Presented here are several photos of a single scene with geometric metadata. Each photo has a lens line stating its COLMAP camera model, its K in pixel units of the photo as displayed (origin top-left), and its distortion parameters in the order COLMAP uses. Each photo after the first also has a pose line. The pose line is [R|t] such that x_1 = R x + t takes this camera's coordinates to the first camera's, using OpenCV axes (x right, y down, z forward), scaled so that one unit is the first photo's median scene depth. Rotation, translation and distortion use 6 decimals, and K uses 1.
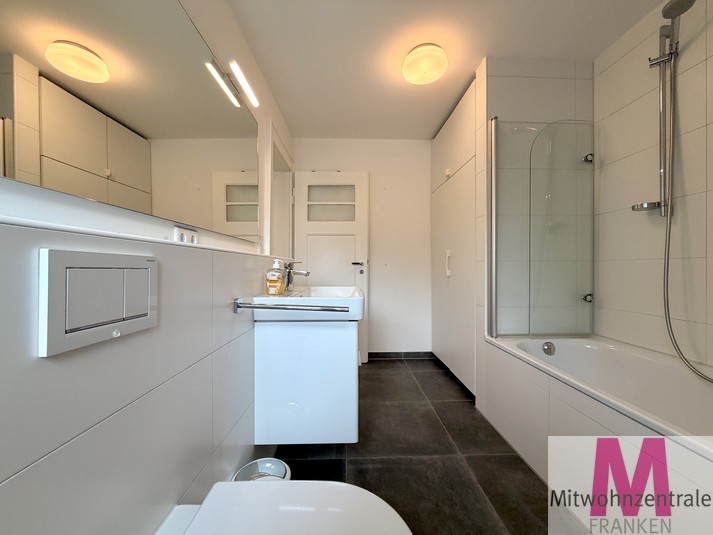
lens RADIAL K [[284.2, 0, 356.2], [0, 284.2, 264.8], [0, 0, 1]] dist [-0.000902, 0.000170]
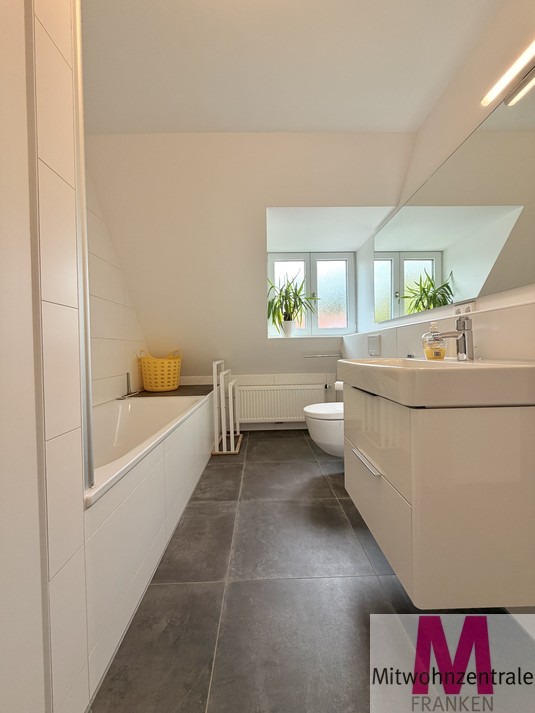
lens RADIAL K [[284.2, 0, 268.7], [0, 284.2, 353.4], [0, 0, 1]] dist [-0.000902, 0.000170]
pose [[-0.999710, 0.021543, 0.010763, 0.237481], [0.021692, 0.999669, 0.013850, 0.057500], [-0.010461, 0.014079, -0.999846, 1.768555]]
